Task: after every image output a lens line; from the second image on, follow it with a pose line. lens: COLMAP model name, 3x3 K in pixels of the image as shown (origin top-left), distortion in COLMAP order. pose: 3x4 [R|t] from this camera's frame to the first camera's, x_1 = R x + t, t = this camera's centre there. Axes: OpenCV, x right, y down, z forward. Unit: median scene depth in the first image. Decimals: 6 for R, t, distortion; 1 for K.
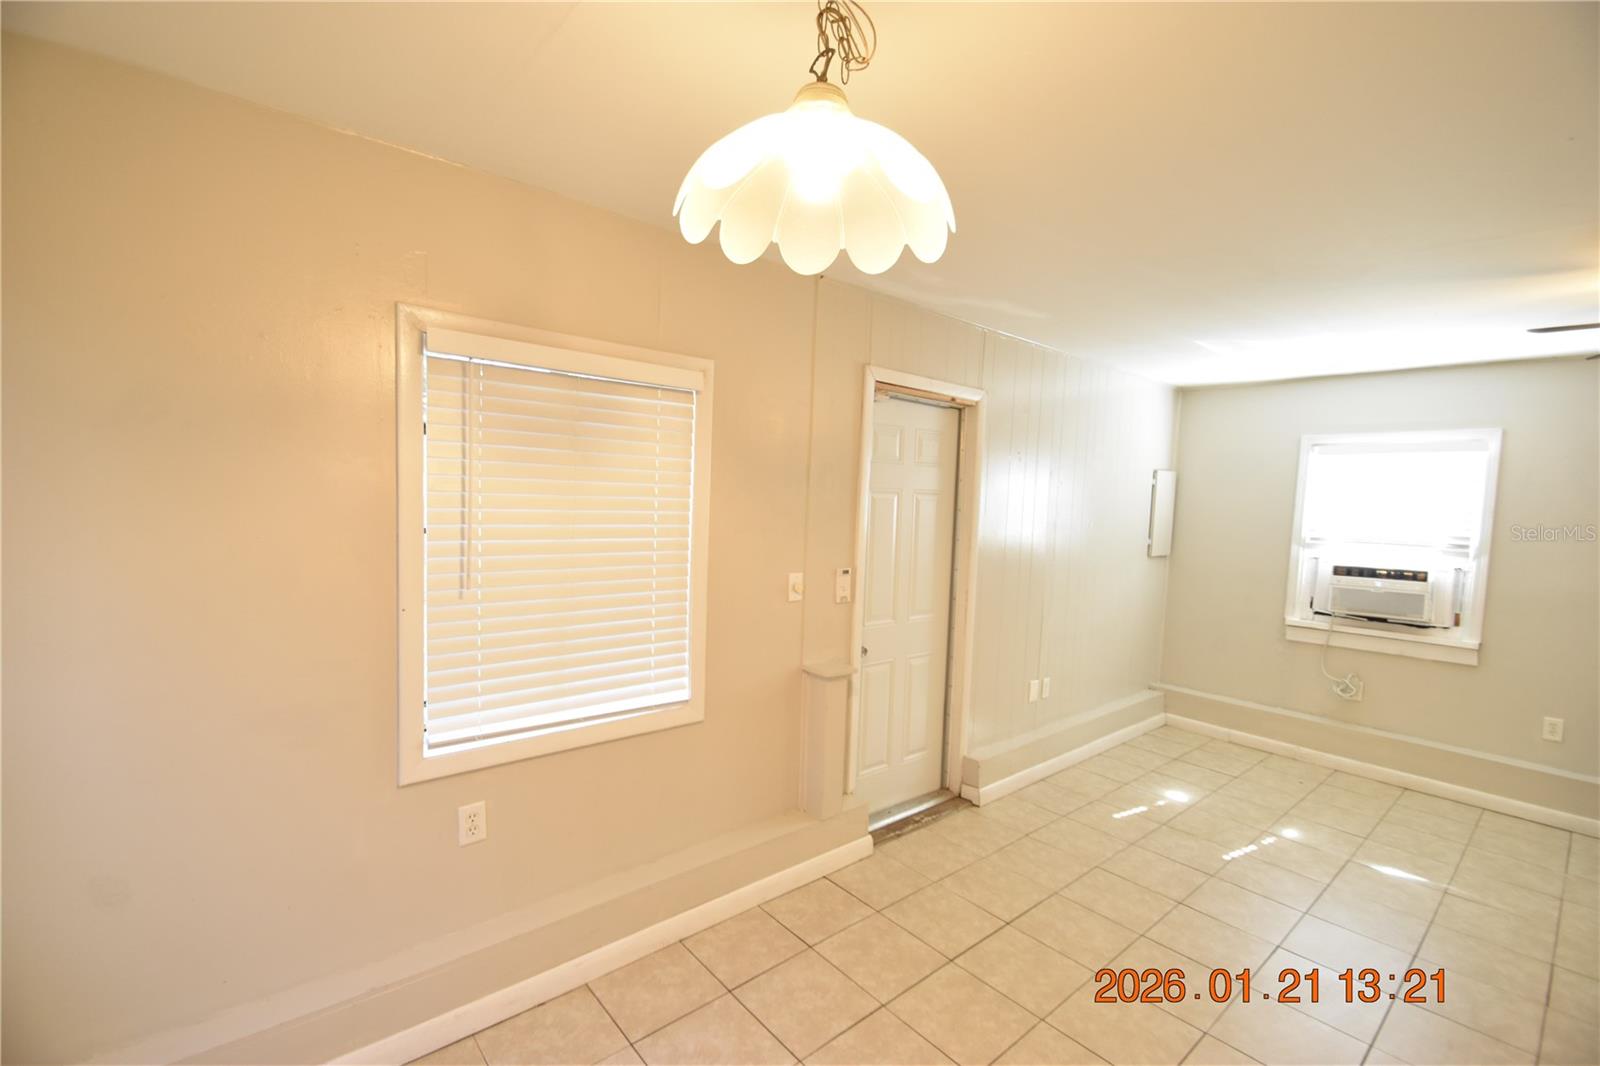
lens RADIAL K [[700.9, 0, 796.7], [0, 700.9, 540.2], [0, 0, 1]] dist [0.014302, -0.014591]
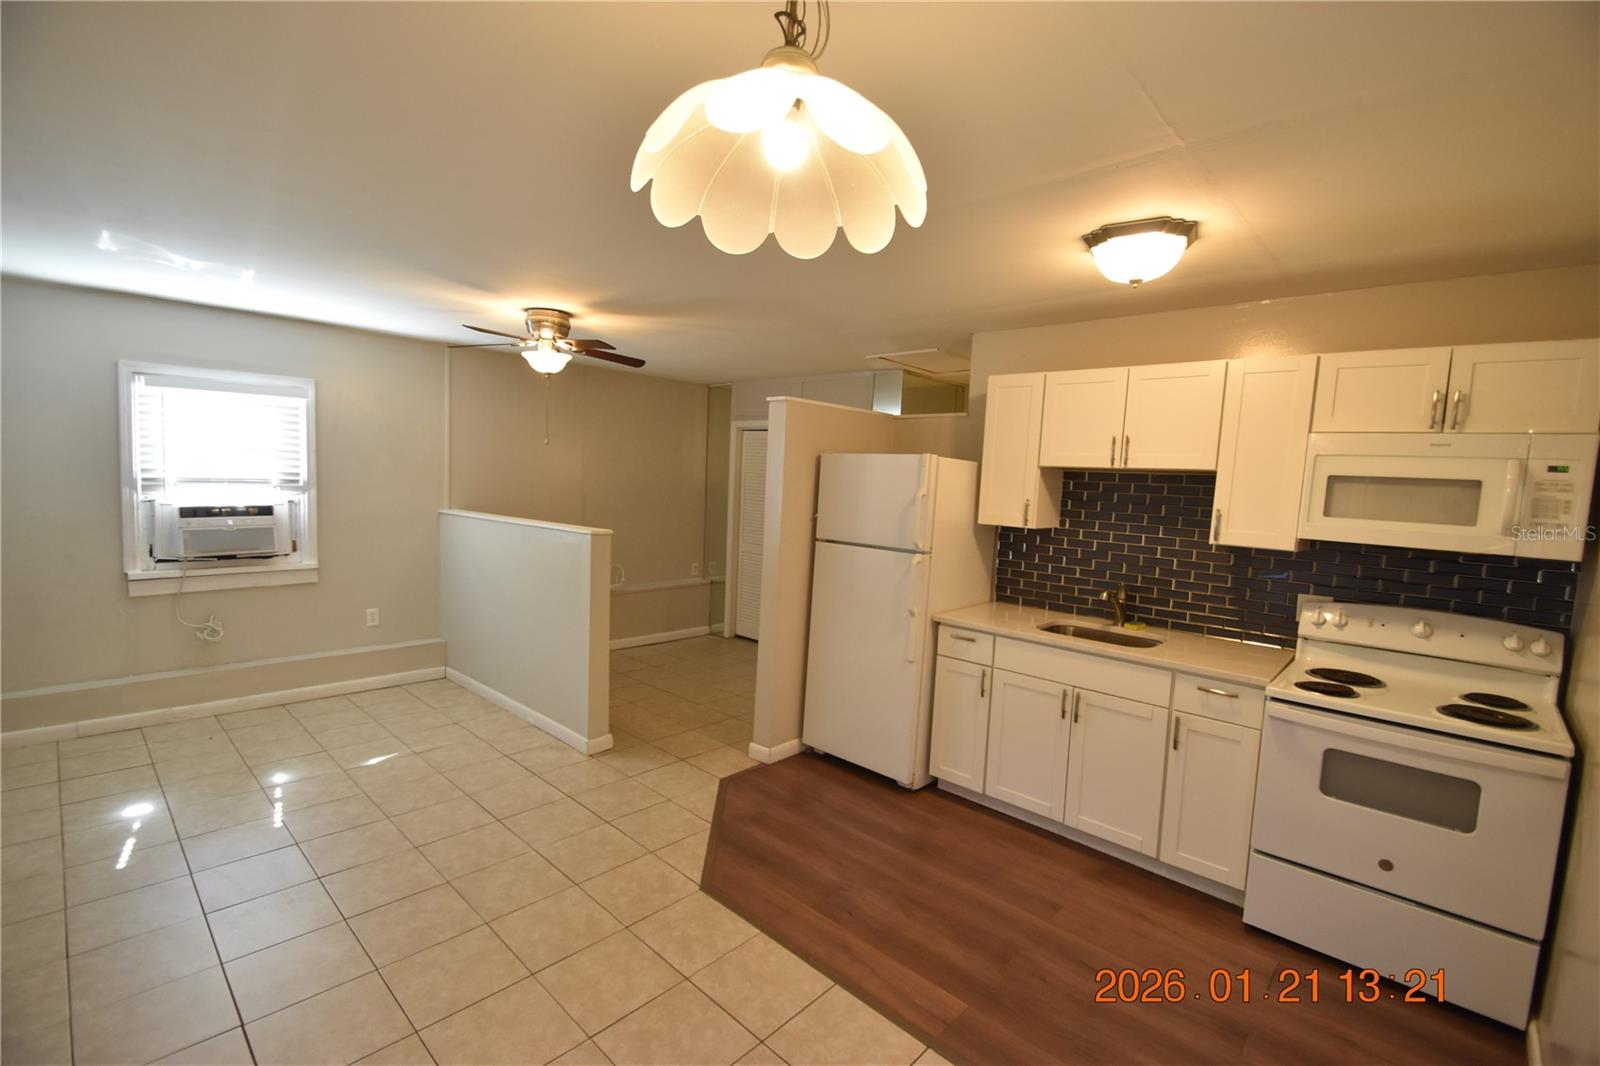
lens RADIAL K [[700.9, 0, 800.9], [0, 700.9, 542.2], [0, 0, 1]] dist [0.014302, -0.014591]
pose [[-0.112240, -0.132453, 0.984814, -0.288187], [0.017919, 0.990645, 0.135280, -0.033902], [-0.993520, 0.032830, -0.108816, 0.323434]]
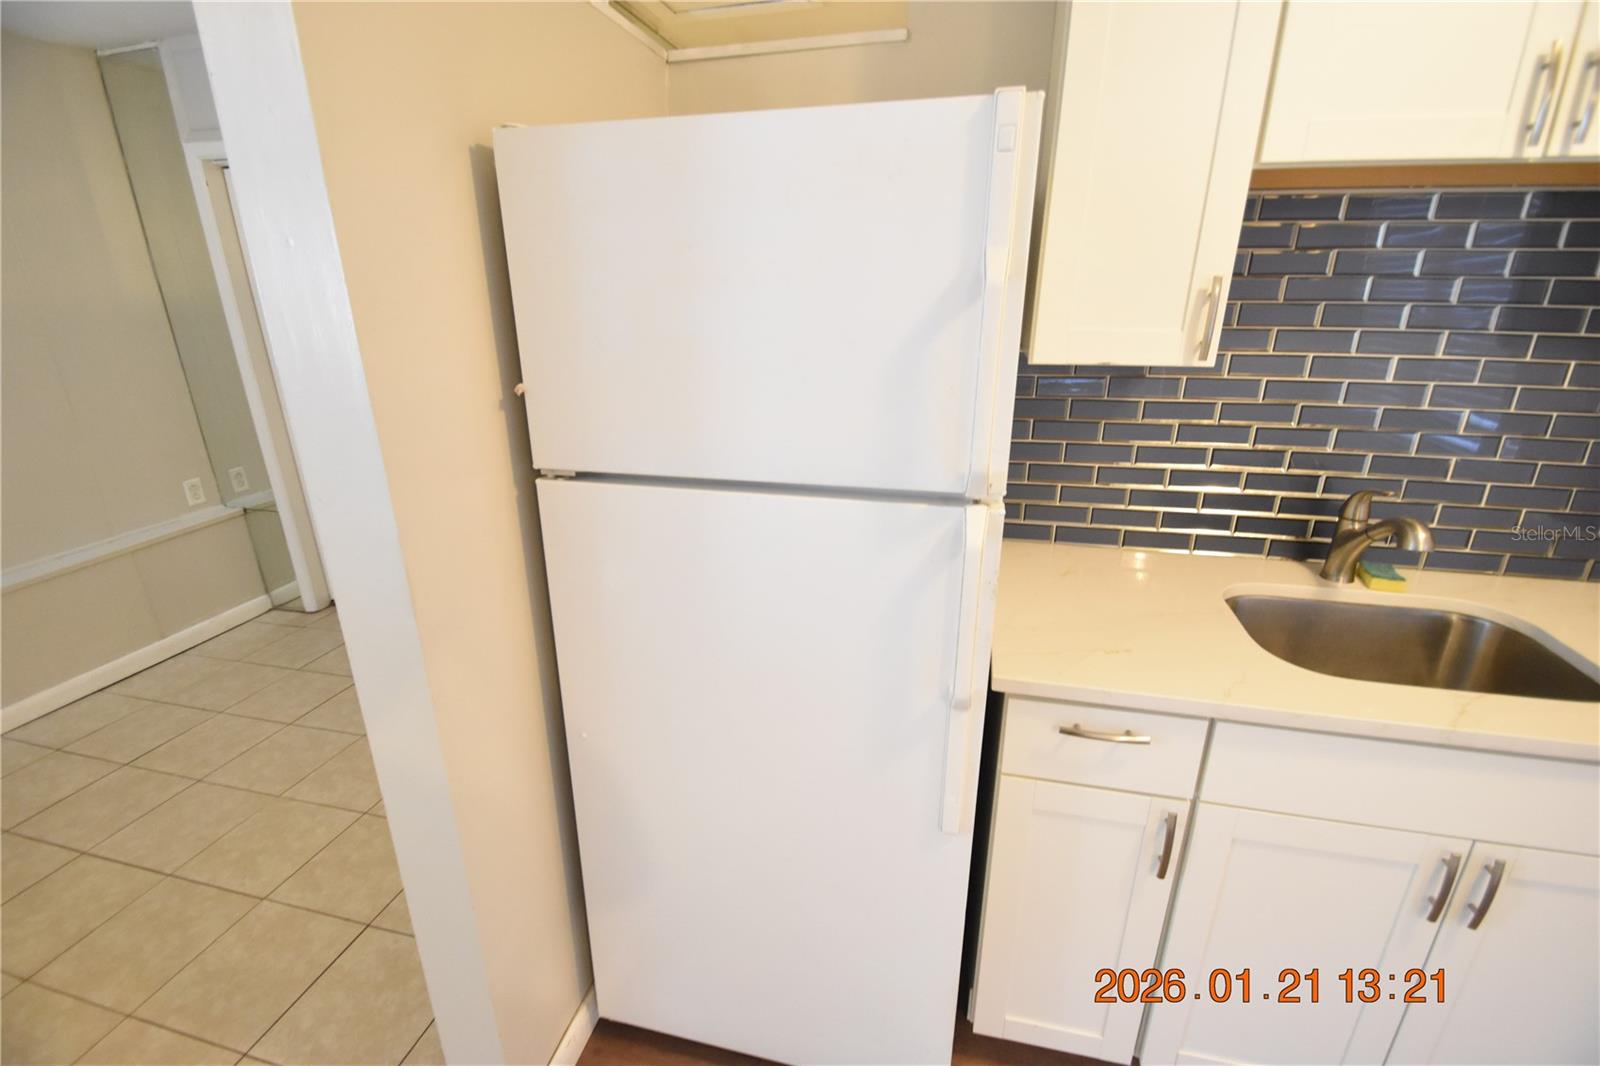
lens RADIAL K [[700.9, 0, 797.0], [0, 700.9, 539.4], [0, 0, 1]] dist [0.014302, -0.014591]
pose [[-0.580057, -0.305122, 0.755271, 0.423974], [0.041943, 0.914778, 0.401774, 0.013577], [-0.813496, 0.264730, -0.517825, 0.259538]]
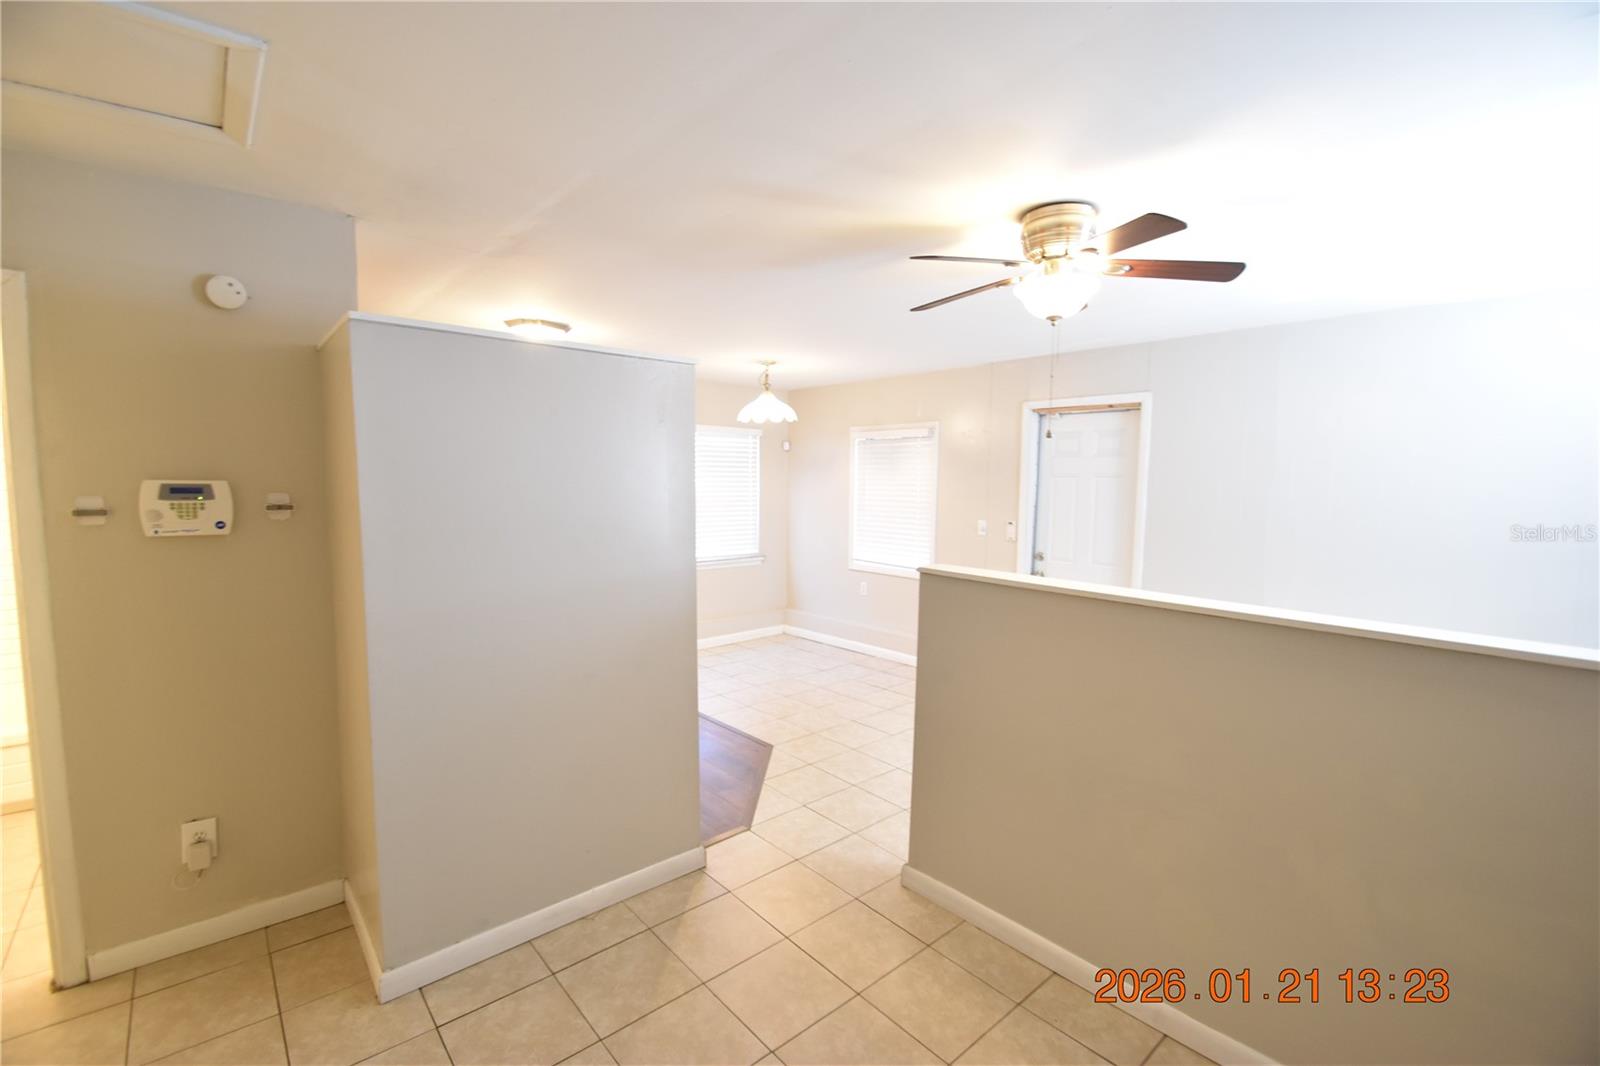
lens RADIAL K [[700.9, 0, 798.7], [0, 700.9, 534.0], [0, 0, 1]] dist [0.014302, -0.014591]
pose [[0.006833, 0.041141, -0.999130, 1.409132], [-0.076628, 0.996237, 0.040498, 0.033118], [0.997036, 0.076285, 0.009960, 0.361463]]
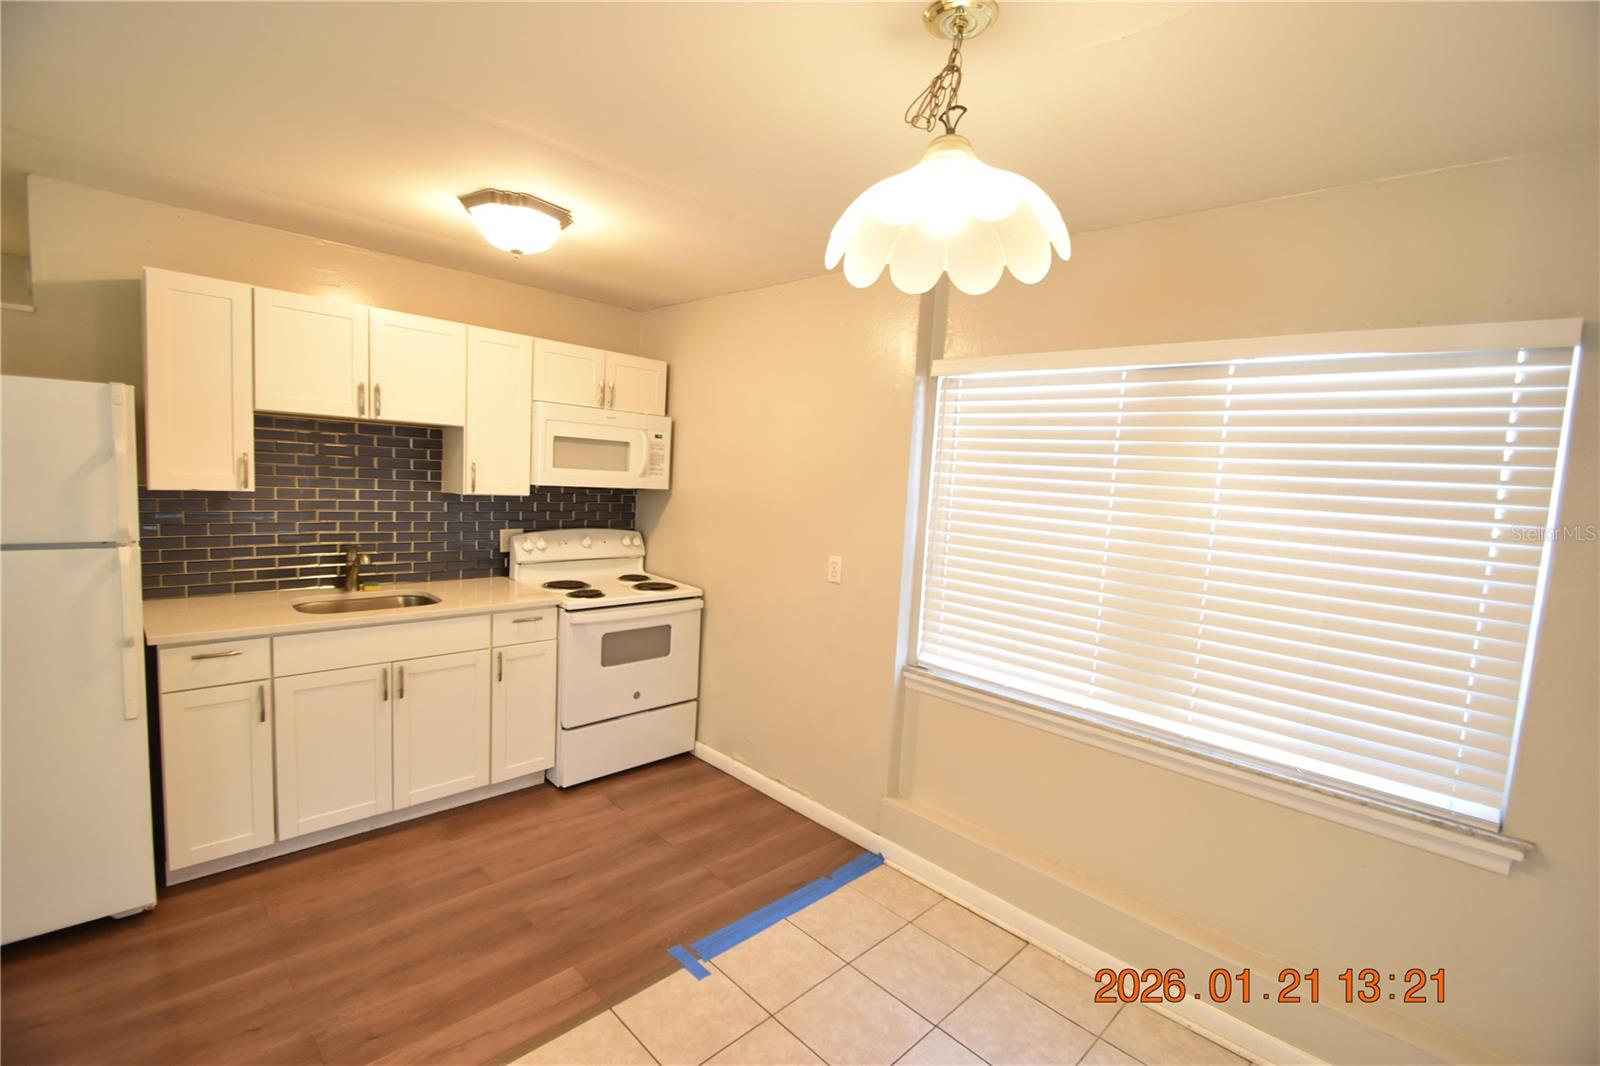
lens RADIAL K [[700.9, 0, 795.0], [0, 700.9, 541.8], [0, 0, 1]] dist [0.014302, -0.014591]
pose [[-0.992735, -0.086465, -0.083675, 0.097070], [-0.099615, 0.980657, 0.168491, -0.045081], [0.067488, 0.175602, -0.982145, 0.657023]]
